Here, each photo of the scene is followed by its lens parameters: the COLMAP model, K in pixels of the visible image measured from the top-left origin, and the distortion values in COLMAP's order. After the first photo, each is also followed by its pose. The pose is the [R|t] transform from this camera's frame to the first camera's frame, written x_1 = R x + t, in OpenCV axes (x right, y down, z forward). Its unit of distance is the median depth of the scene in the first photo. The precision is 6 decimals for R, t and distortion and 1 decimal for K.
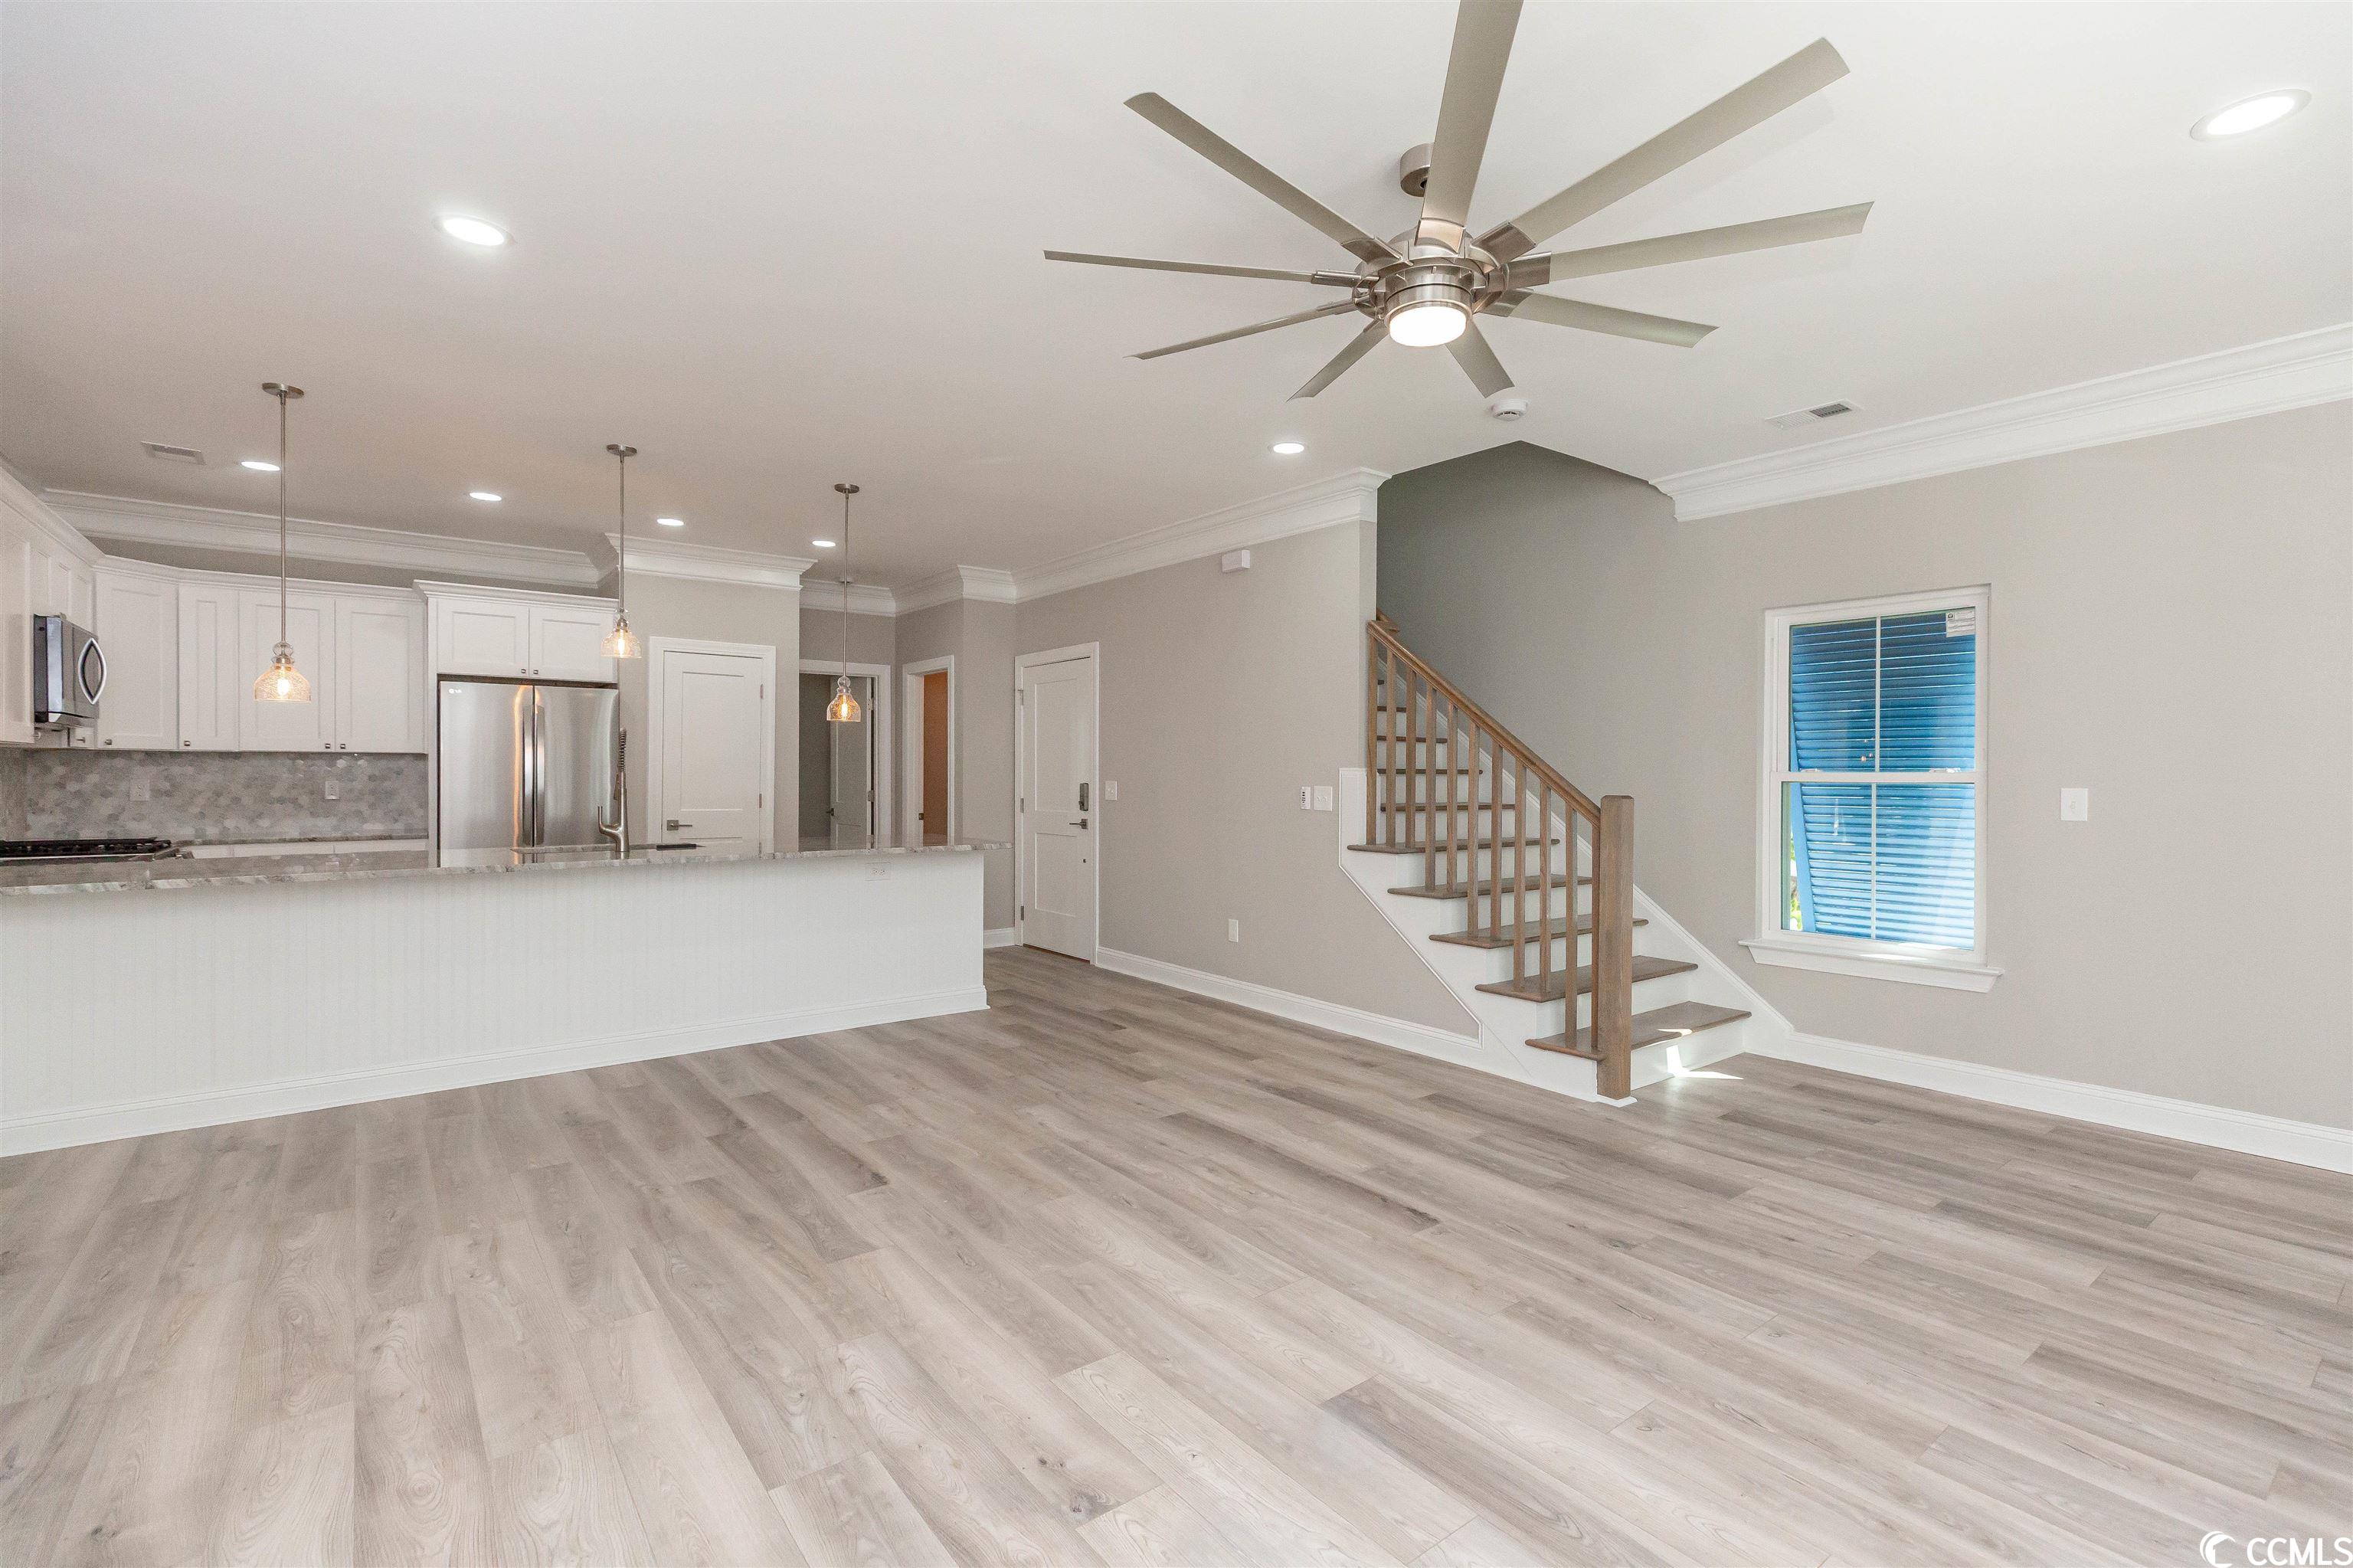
lens RADIAL K [[1060.5, 0, 1174.0], [0, 1060.5, 785.7], [0, 0, 1]] dist [0.009352, -0.000732]
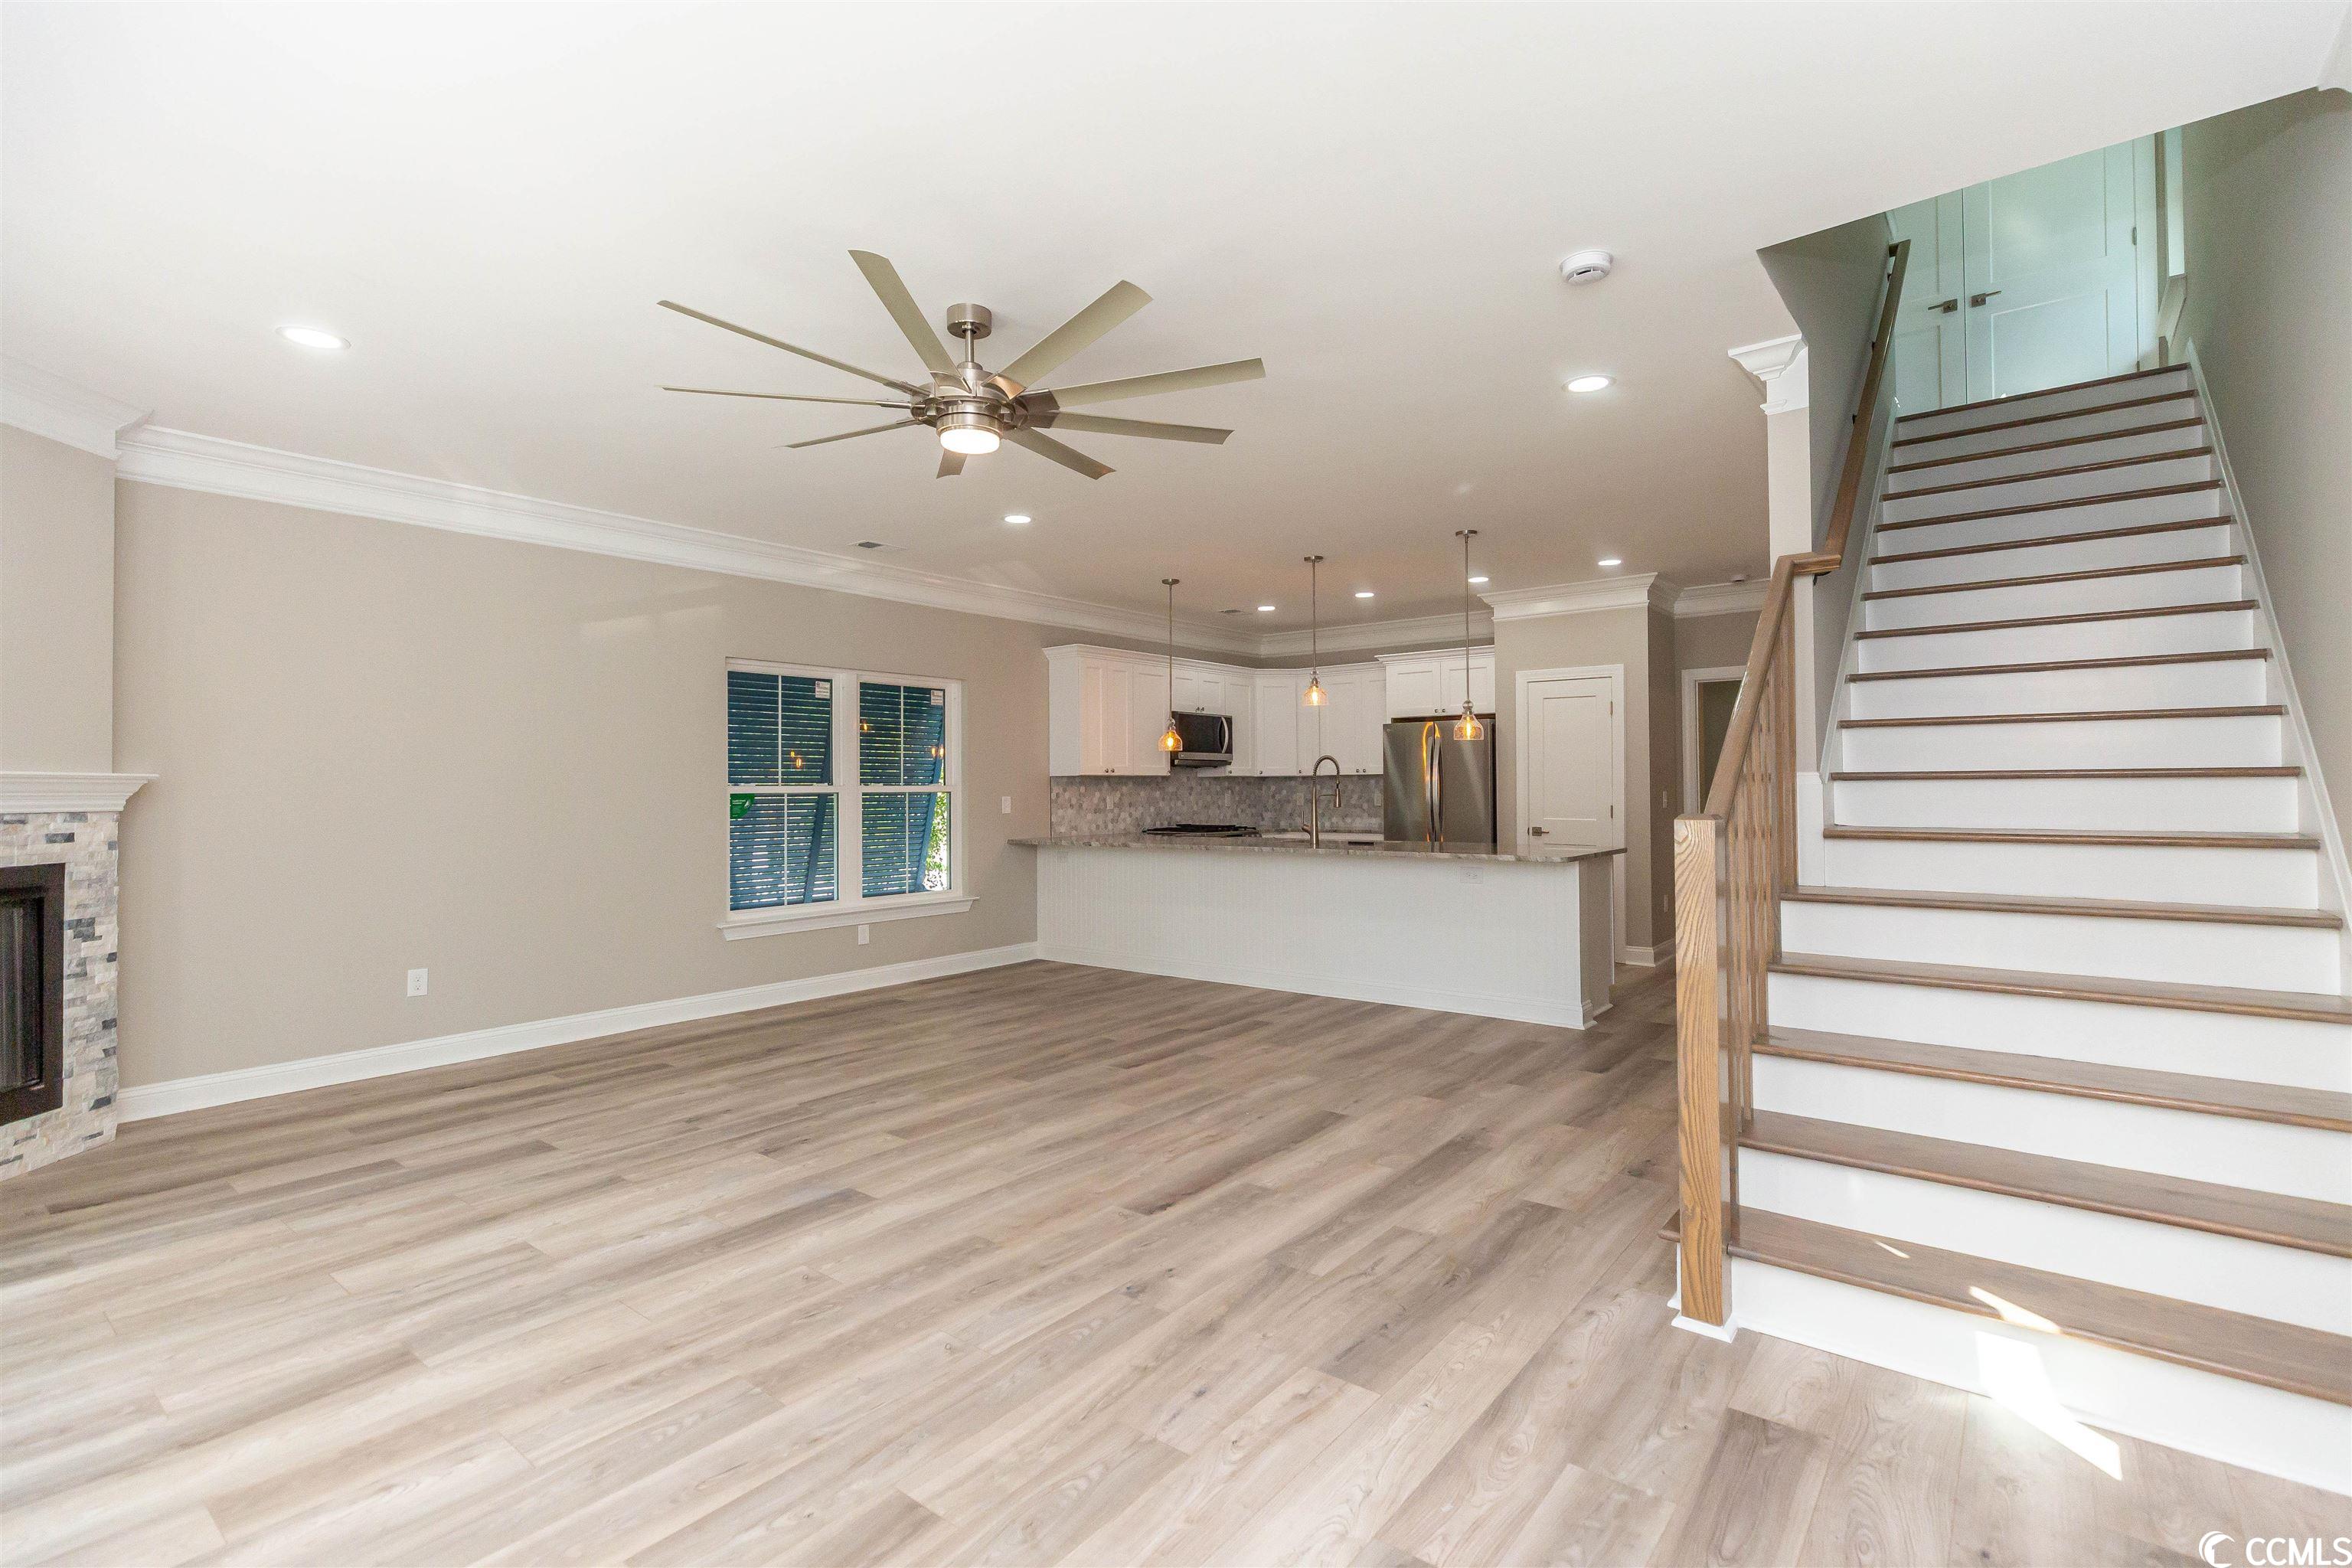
lens RADIAL K [[1060.0, 0, 1176.0], [0, 1060.0, 781.2], [0, 0, 1]] dist [0.009352, -0.000732]
pose [[0.240104, -0.013077, -0.970659, 1.174122], [-0.000350, 0.999908, -0.013558, -0.002390], [0.970747, 0.003595, 0.240077, 0.711475]]
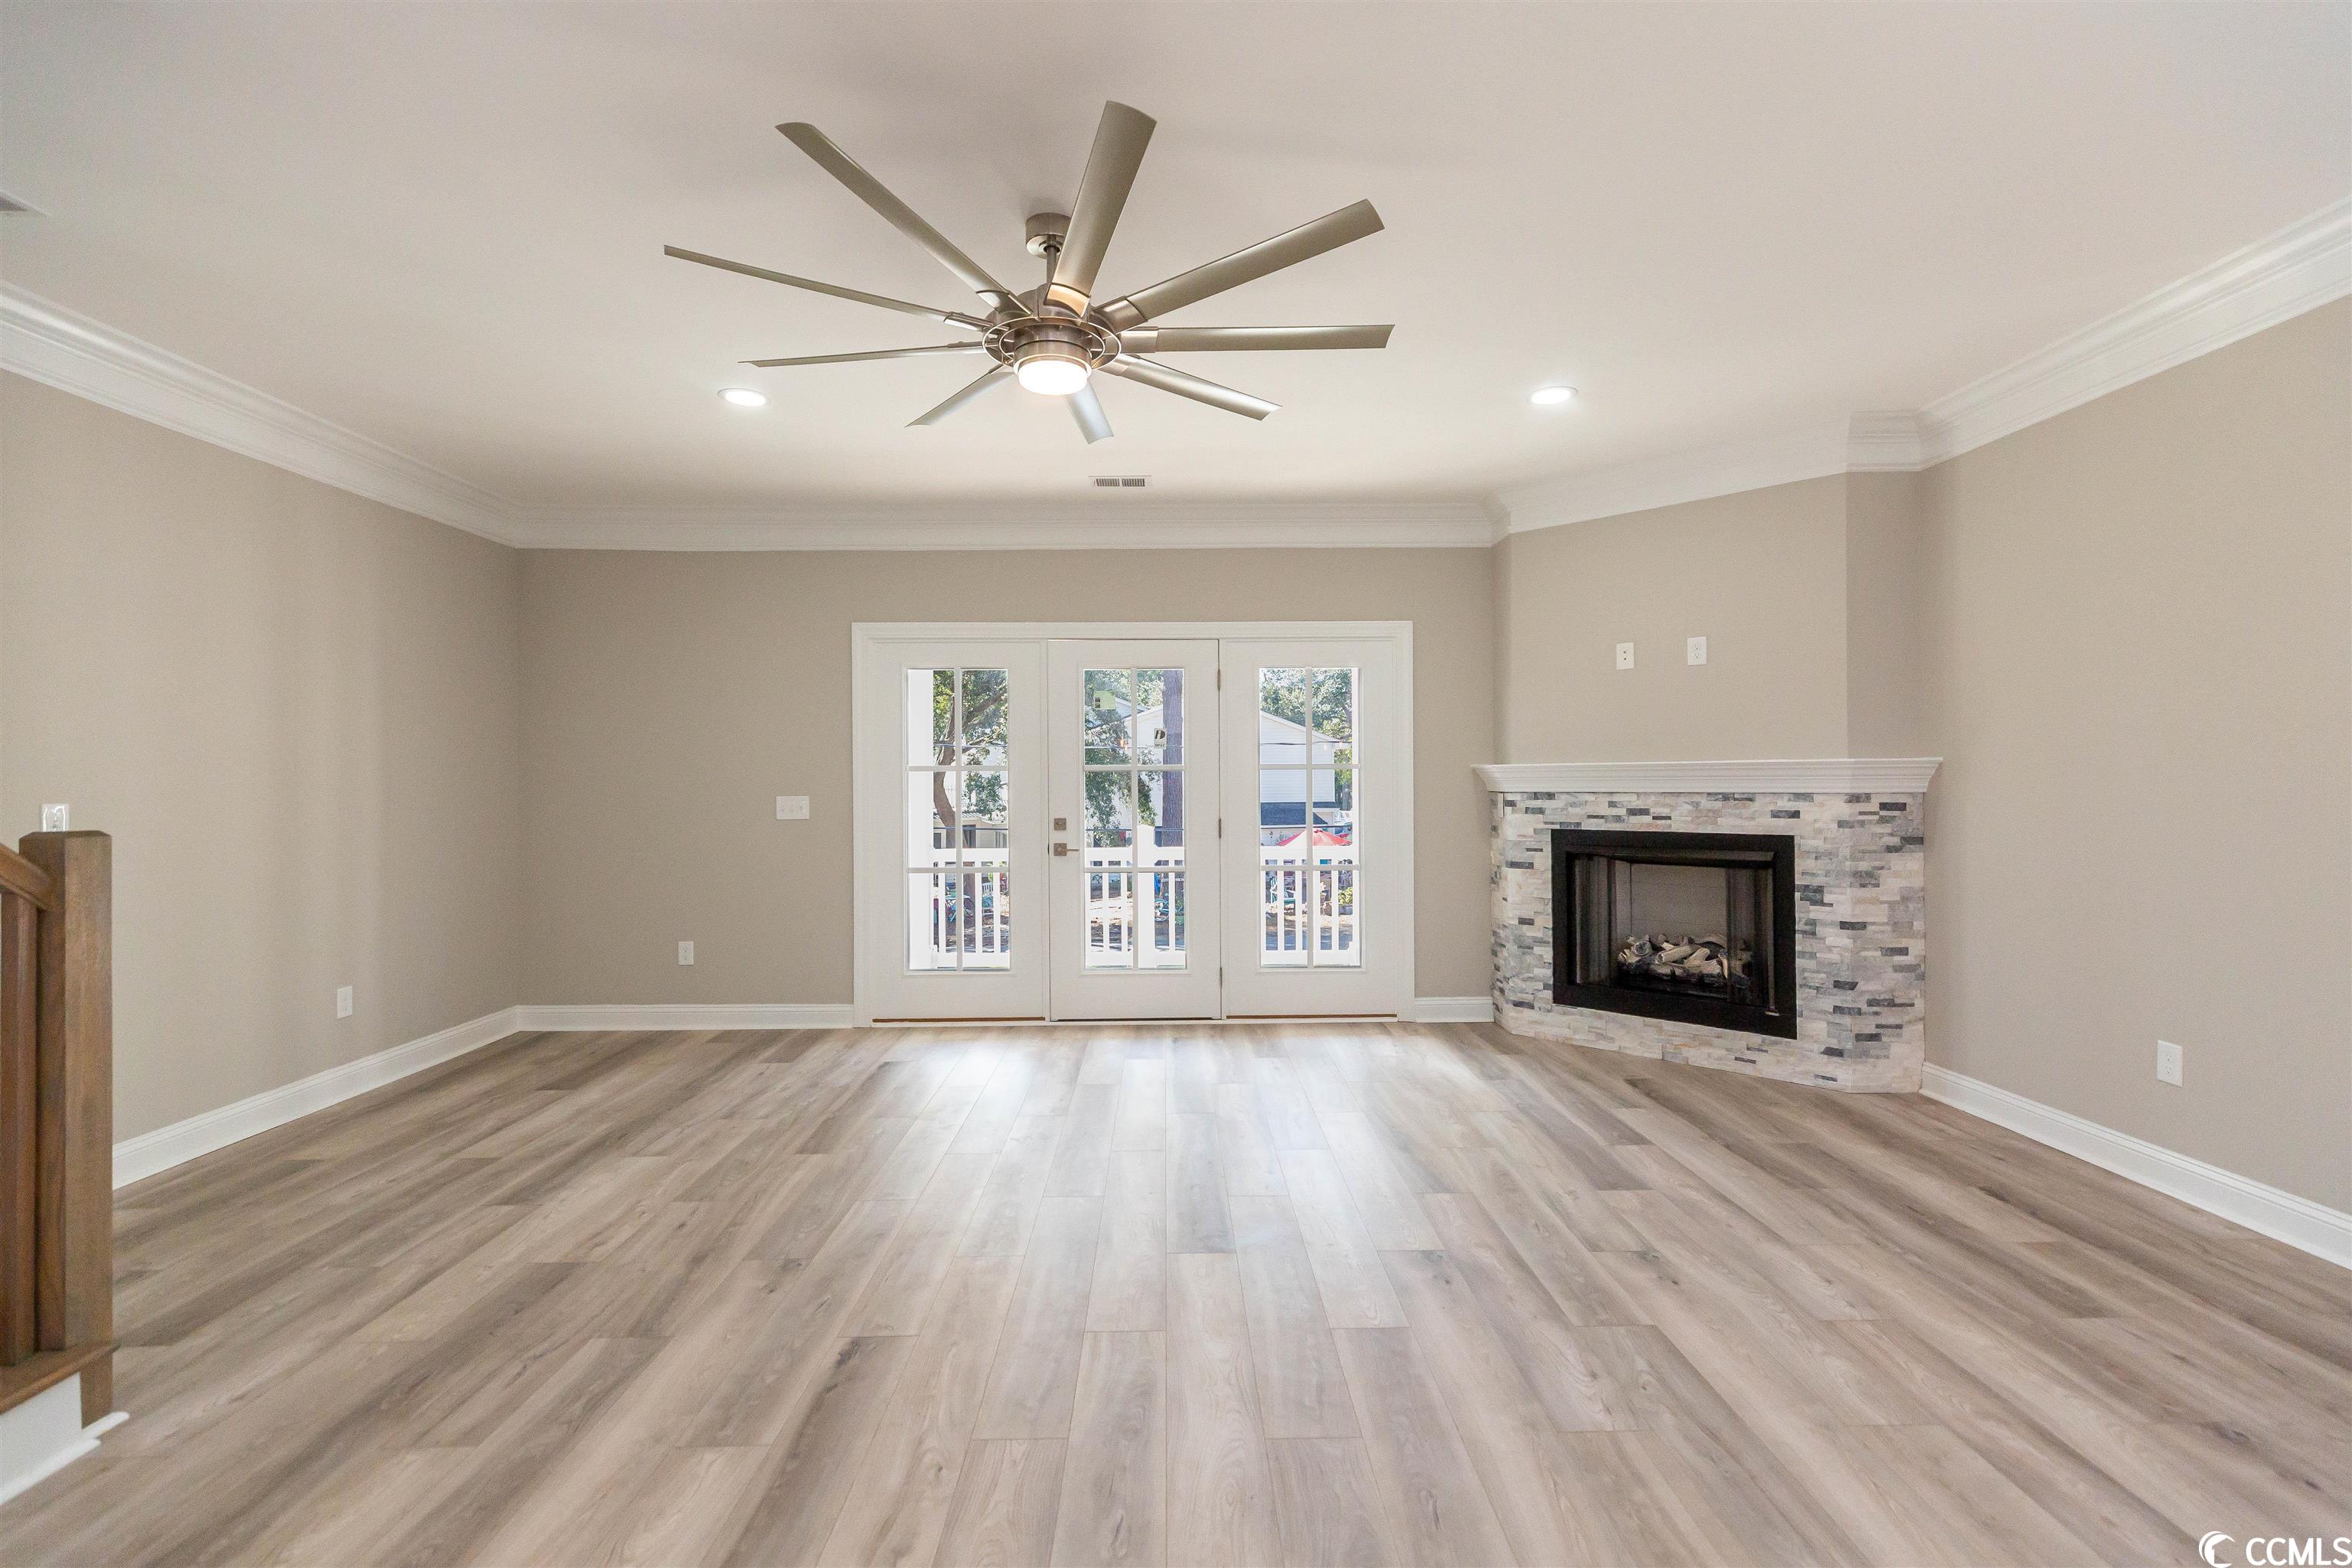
lens RADIAL K [[1060.0, 0, 1178.9], [0, 1060.0, 780.9], [0, 0, 1]] dist [0.009352, -0.000732]
pose [[-0.802673, 0.000999, 0.596418, -0.398009], [0.008935, 0.999907, 0.010351, -0.019530], [-0.596352, 0.013637, -0.802607, 1.377137]]
